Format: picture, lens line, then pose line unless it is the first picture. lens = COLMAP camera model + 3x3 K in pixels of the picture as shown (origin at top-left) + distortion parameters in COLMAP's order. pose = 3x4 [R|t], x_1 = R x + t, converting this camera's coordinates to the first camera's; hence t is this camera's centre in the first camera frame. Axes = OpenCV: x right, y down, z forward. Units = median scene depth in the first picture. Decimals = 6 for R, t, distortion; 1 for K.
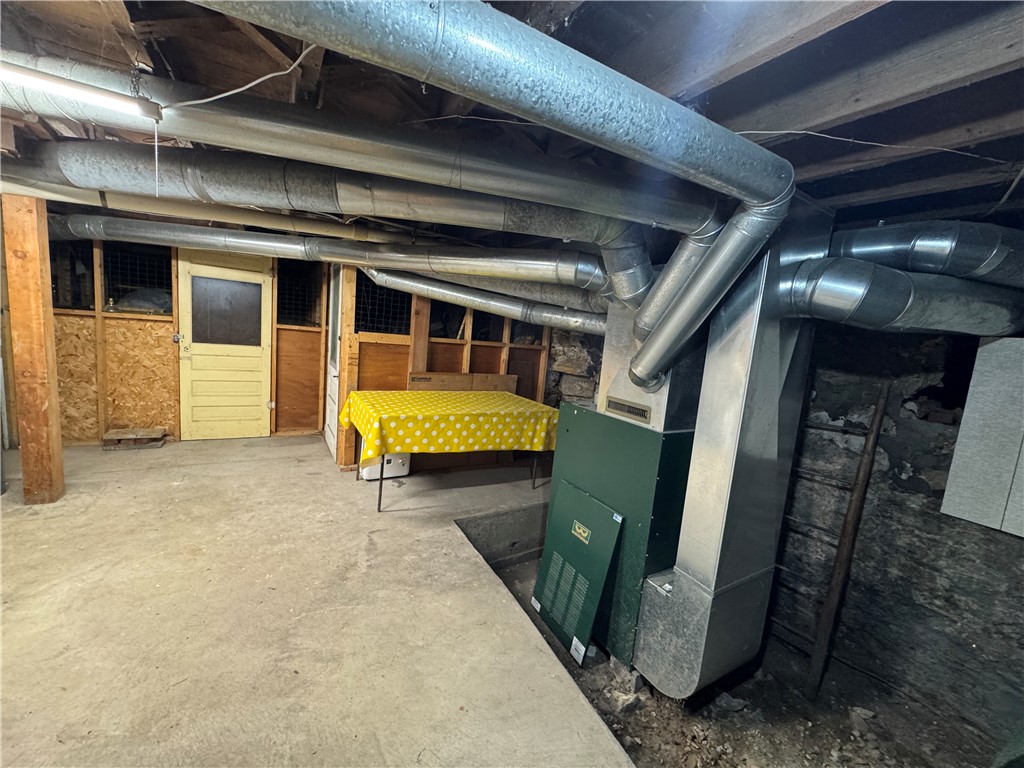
lens RADIAL K [[407.6, 0, 512.5], [0, 407.6, 383.8], [0, 0, 1]] dist [-0.005219, 0.001005]
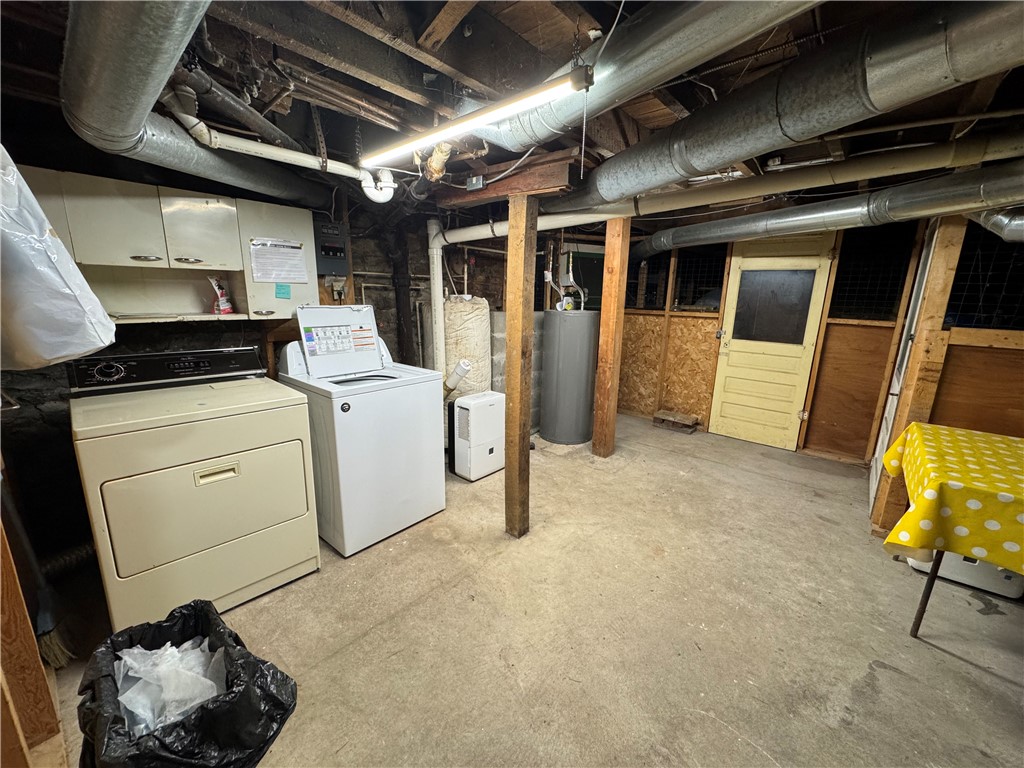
lens RADIAL K [[407.6, 0, 513.3], [0, 407.6, 384.3], [0, 0, 1]] dist [-0.005219, 0.001005]
pose [[0.317589, 0.127106, -0.939671, -0.007591], [-0.114632, 0.988854, 0.095016, -0.025955], [0.941274, 0.077540, 0.328619, 0.191562]]
